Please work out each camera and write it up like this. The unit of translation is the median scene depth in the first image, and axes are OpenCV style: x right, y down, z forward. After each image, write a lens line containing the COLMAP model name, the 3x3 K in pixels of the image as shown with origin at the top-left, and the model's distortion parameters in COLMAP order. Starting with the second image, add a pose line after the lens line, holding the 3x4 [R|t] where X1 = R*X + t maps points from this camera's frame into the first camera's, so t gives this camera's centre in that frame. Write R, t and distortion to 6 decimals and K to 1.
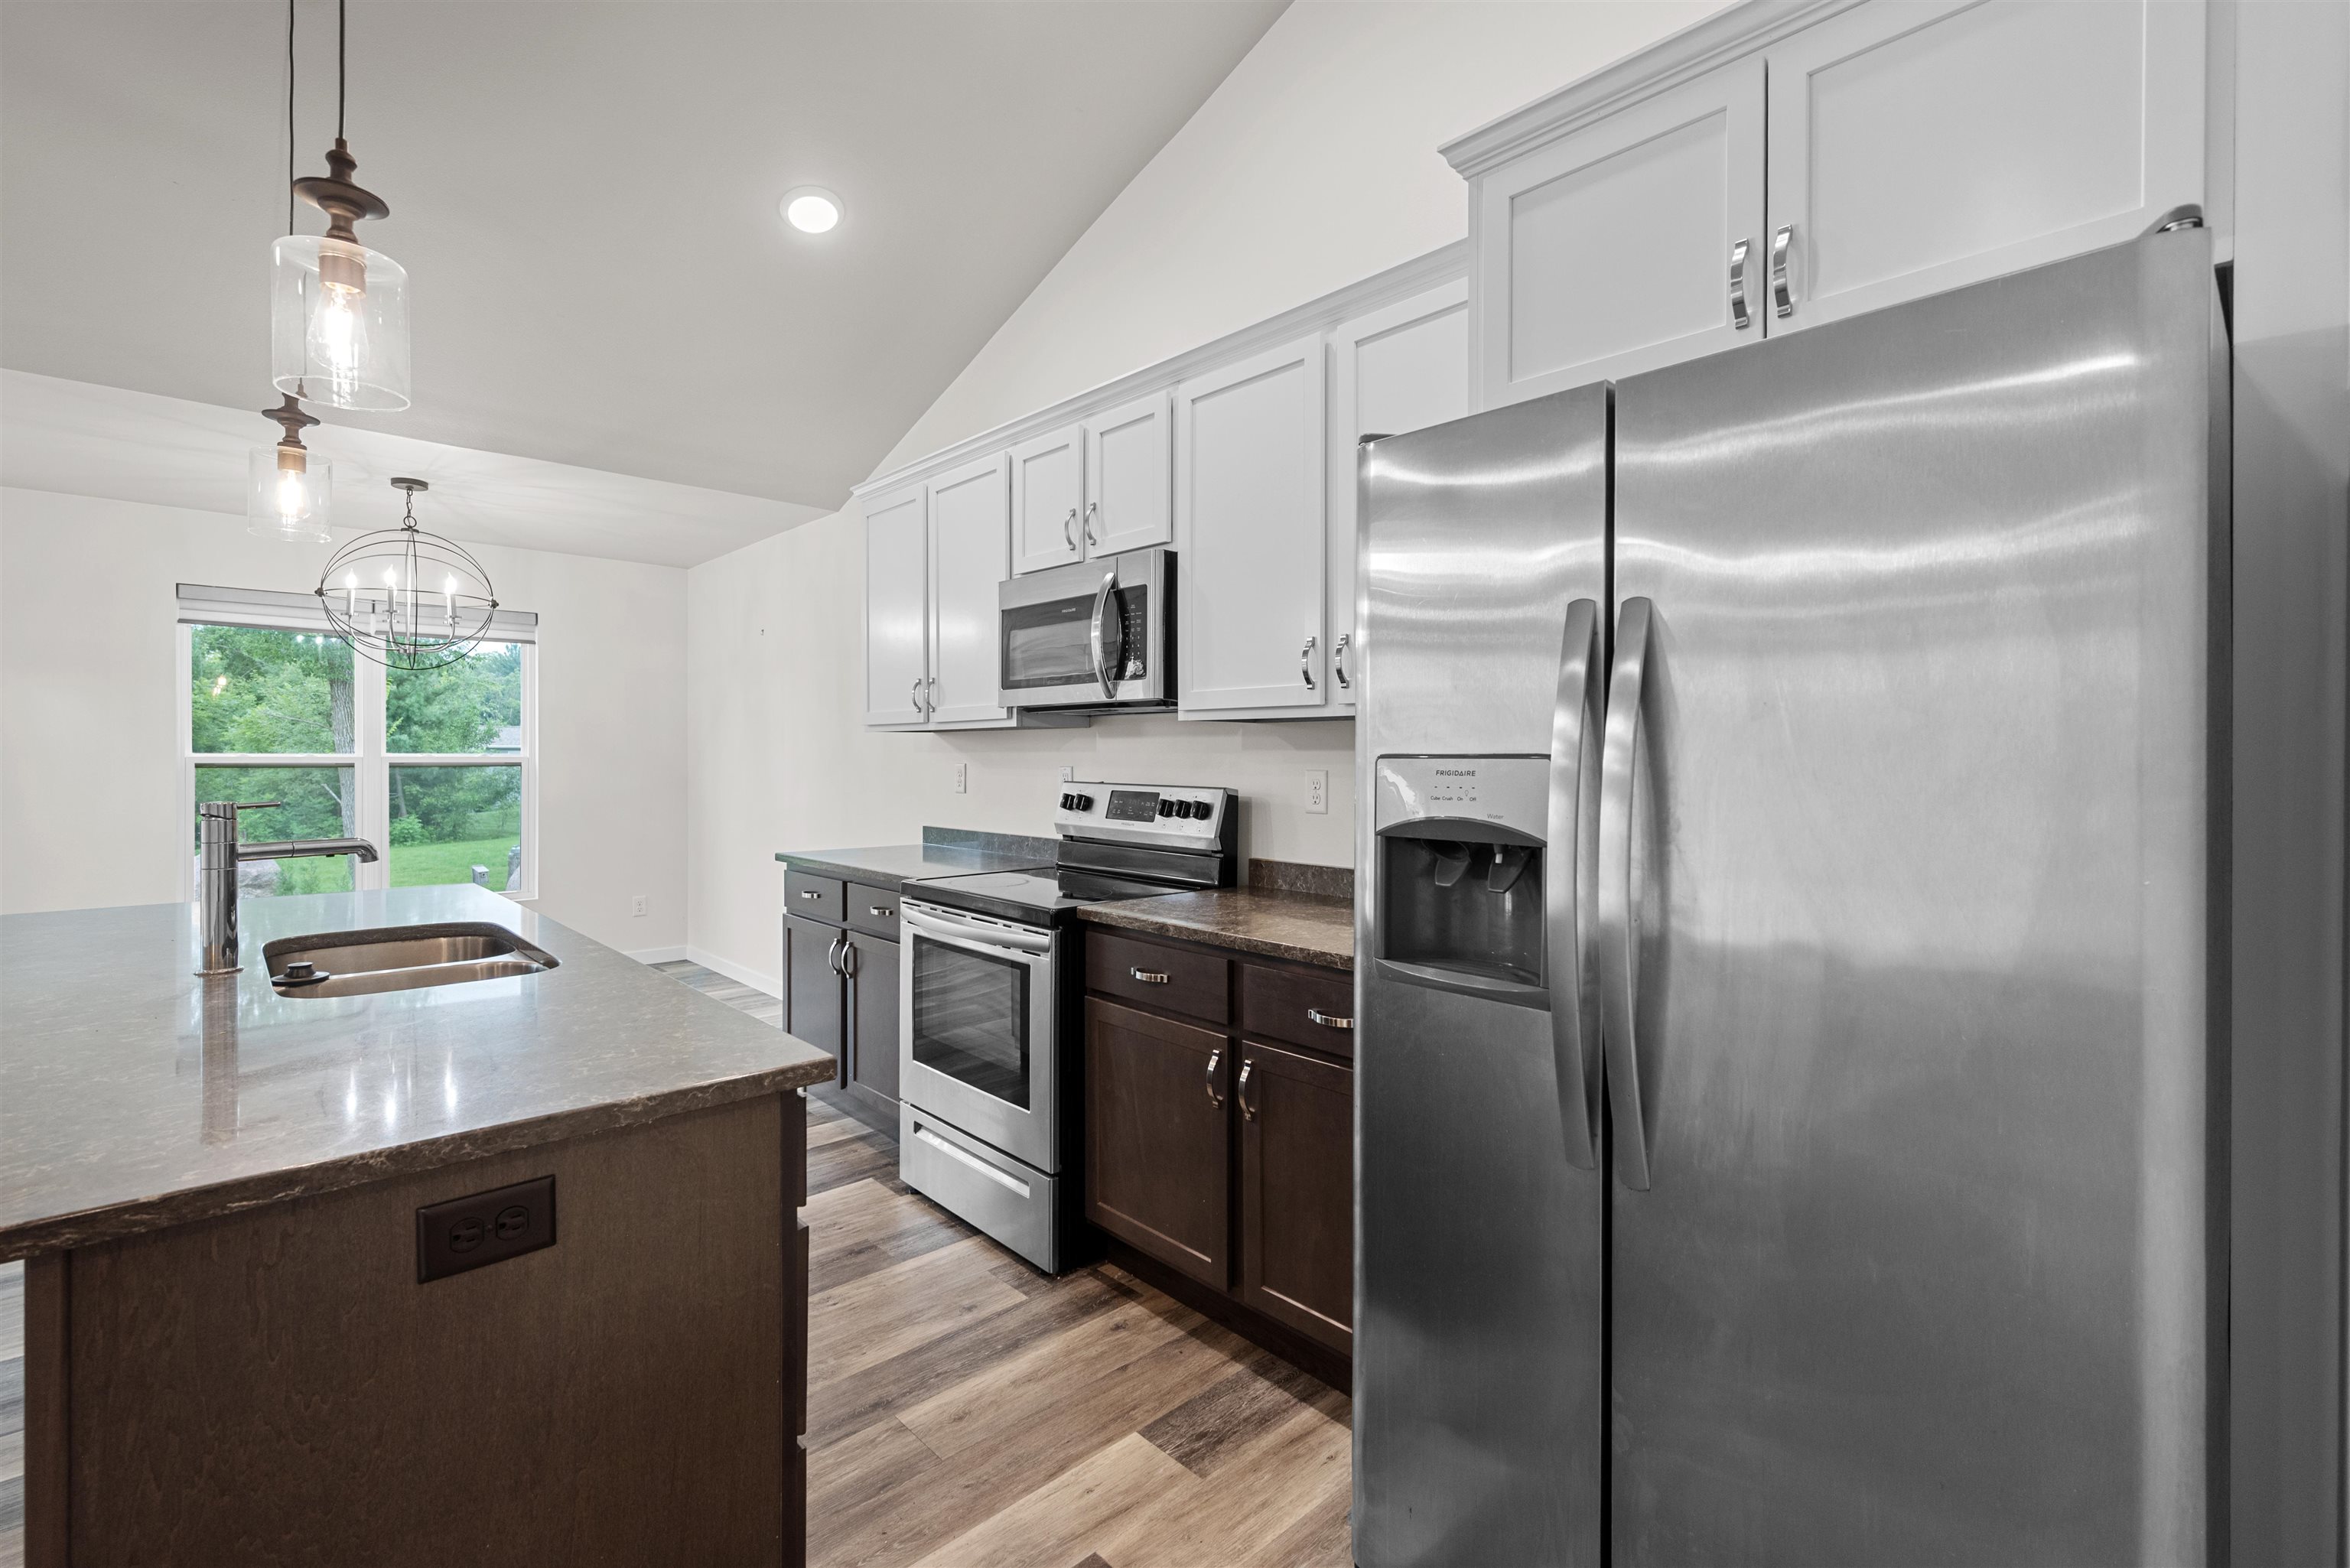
lens RADIAL K [[1042.4, 0, 1180.0], [0, 1042.4, 760.5], [0, 0, 1]] dist [-0.002109, -0.000764]
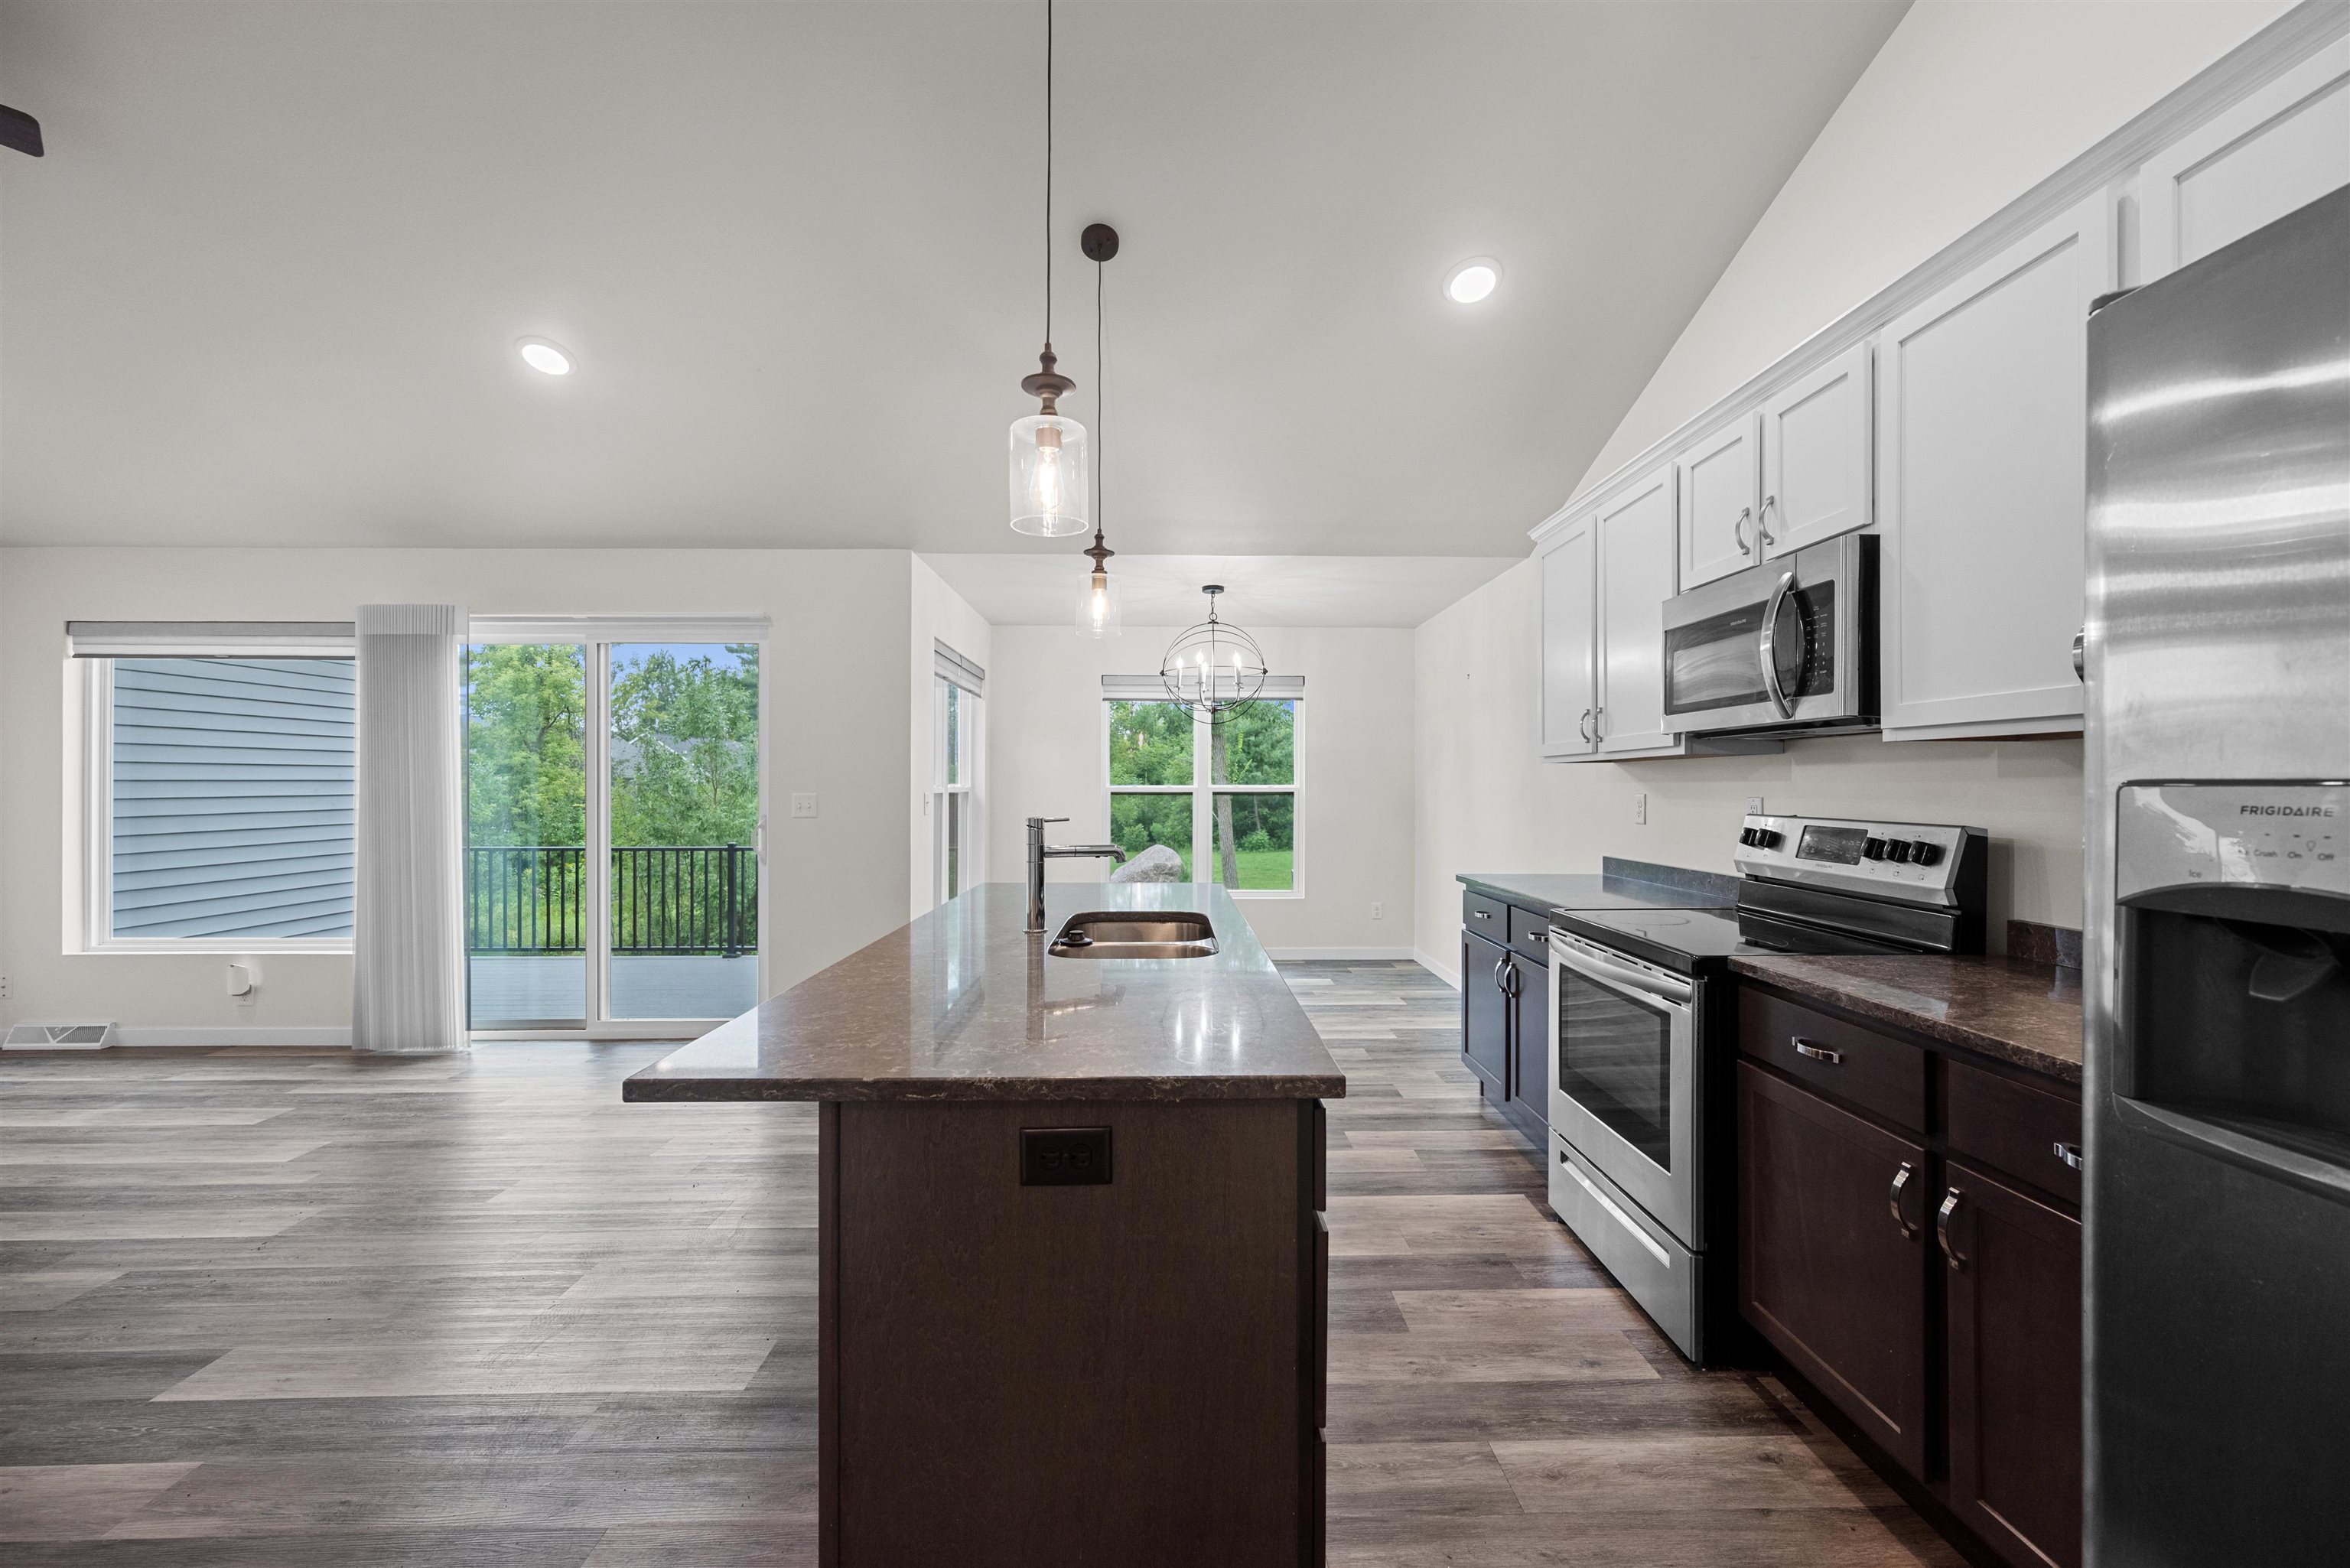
lens RADIAL K [[929.8, 0, 1176.7], [0, 929.8, 786.9], [0, 0, 1]] dist [-0.000751, -0.000028]
pose [[0.741466, -0.001070, -0.670990, 0.084829], [-0.001914, 0.999991, -0.003709, 0.000728], [0.670988, 0.004034, 0.741457, 0.105019]]
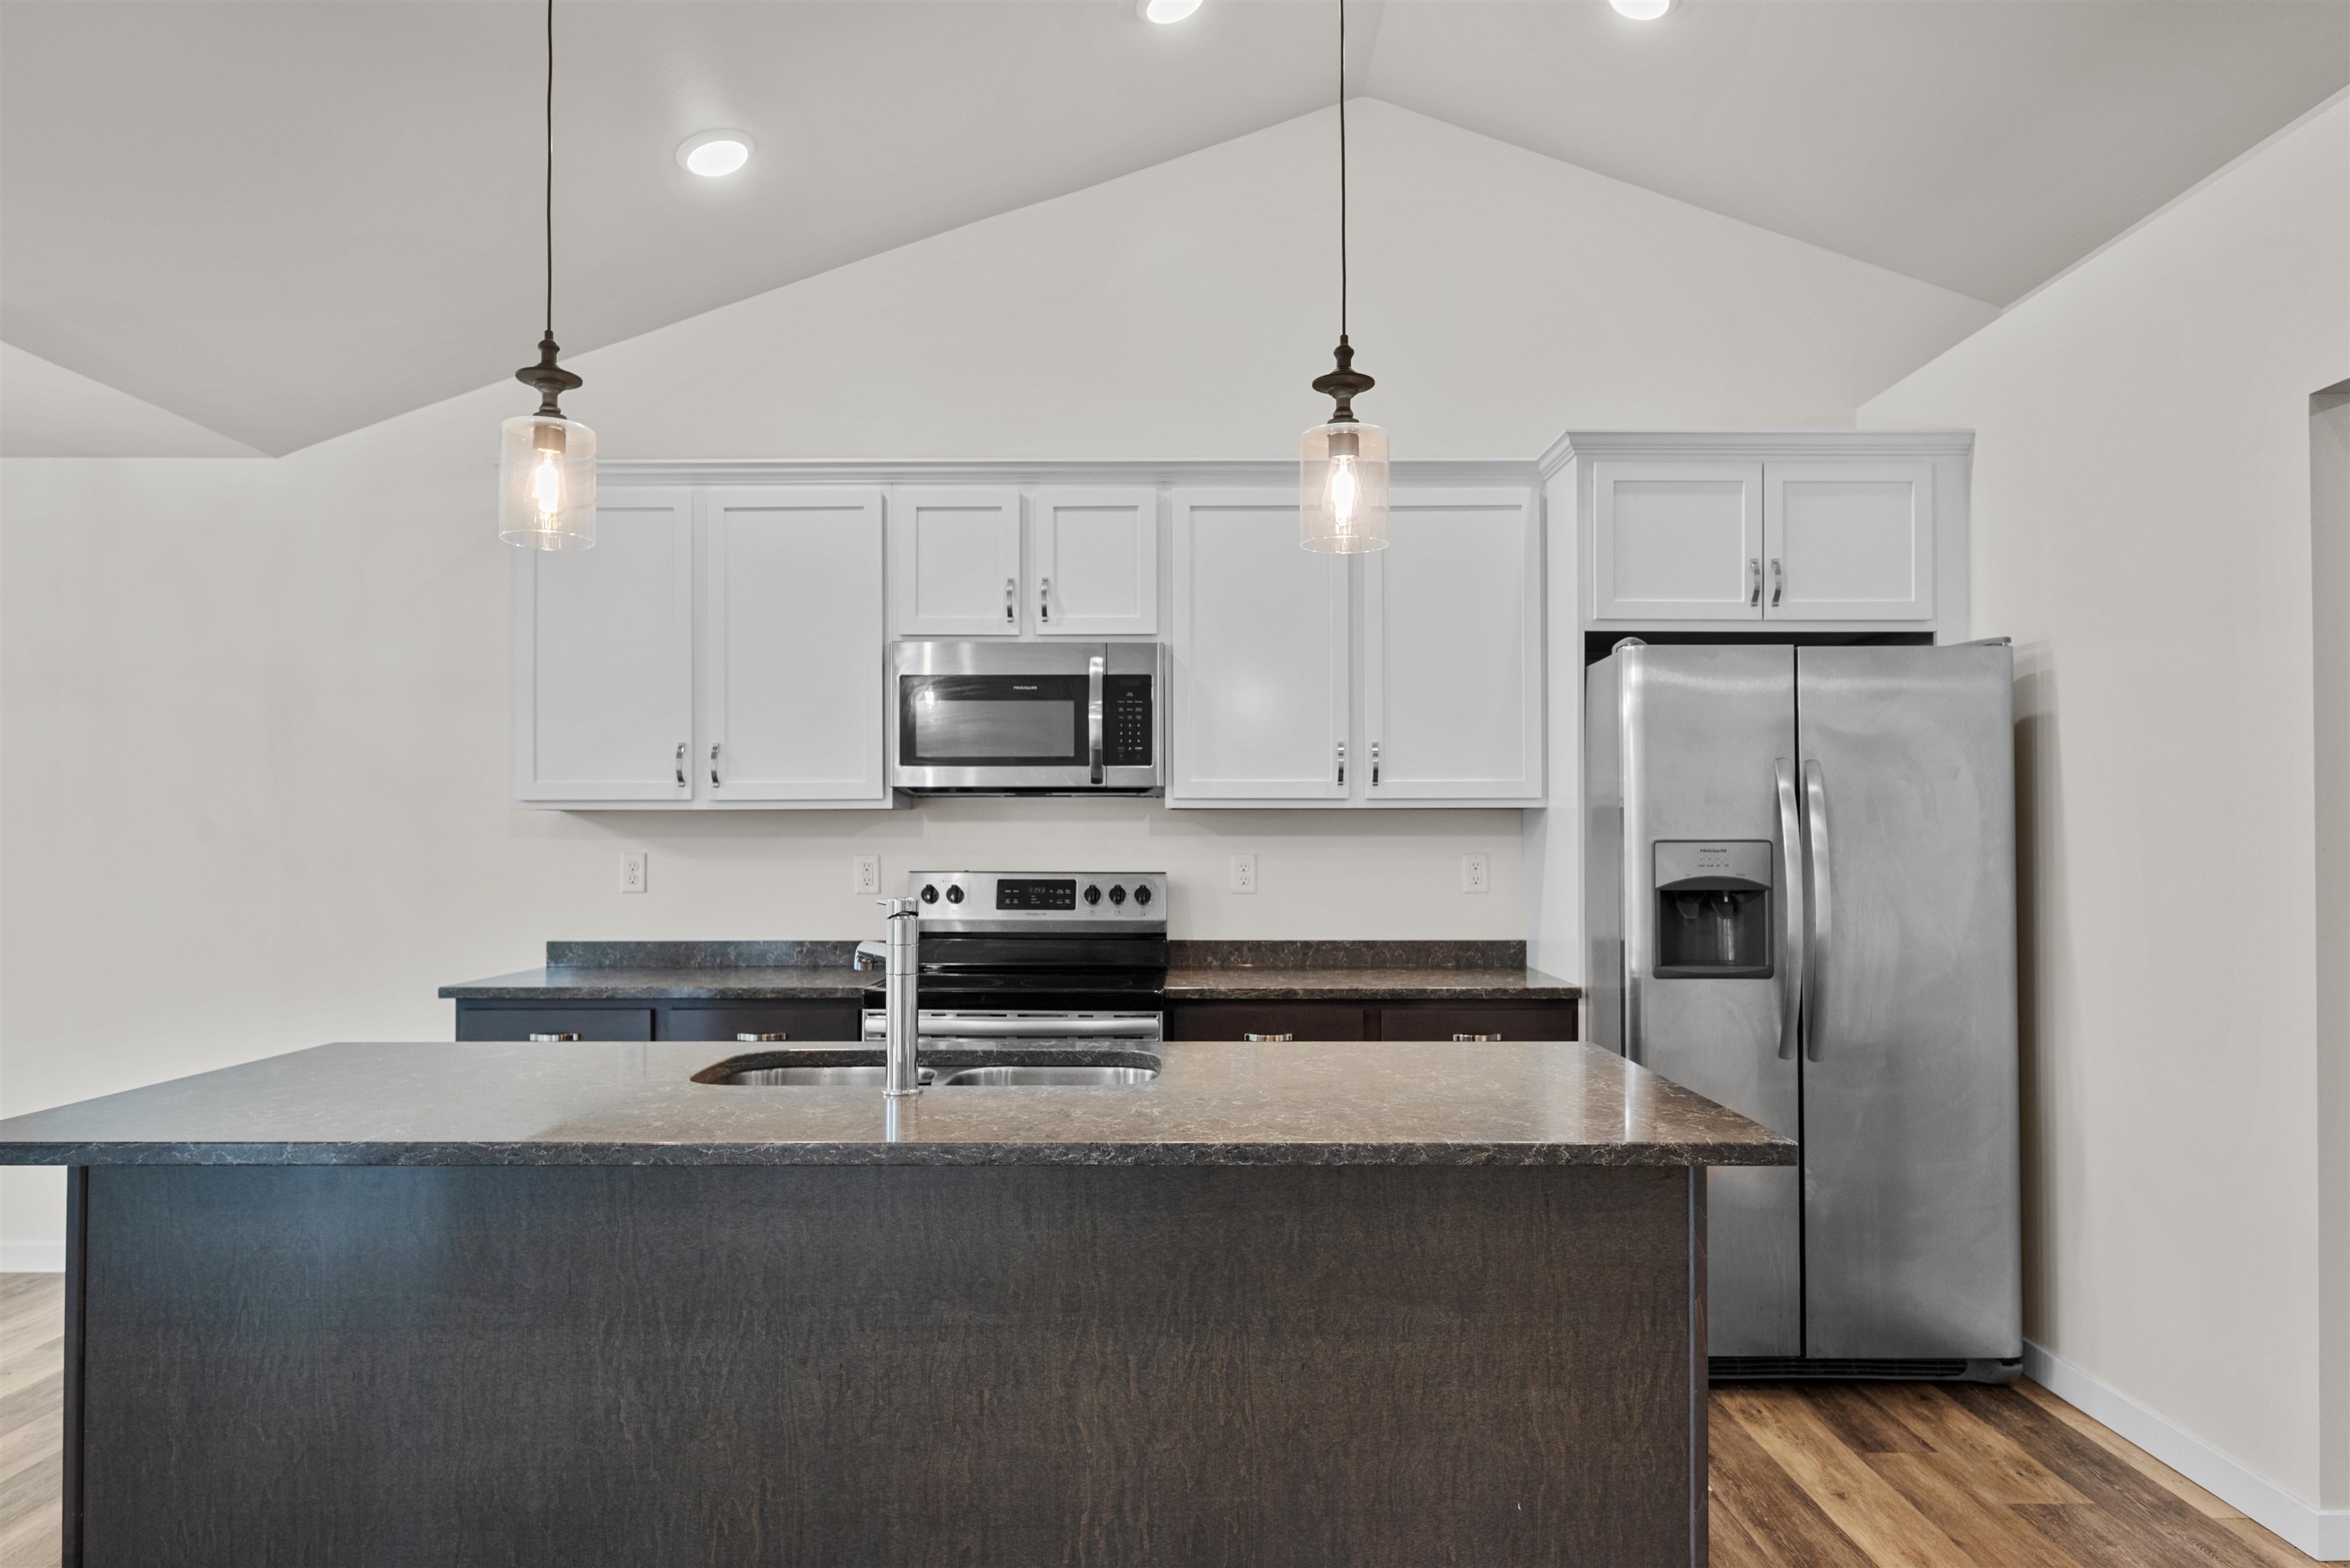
lens RADIAL K [[1474.7, 0, 1176.2], [0, 1474.7, 803.2], [0, 0, 1]] dist [-0.010573, -0.000584]
pose [[0.683778, 0.015241, 0.729531, -1.184843], [0.005533, 0.999645, -0.026070, -0.004470], [-0.729669, 0.021863, 0.683451, -0.012297]]
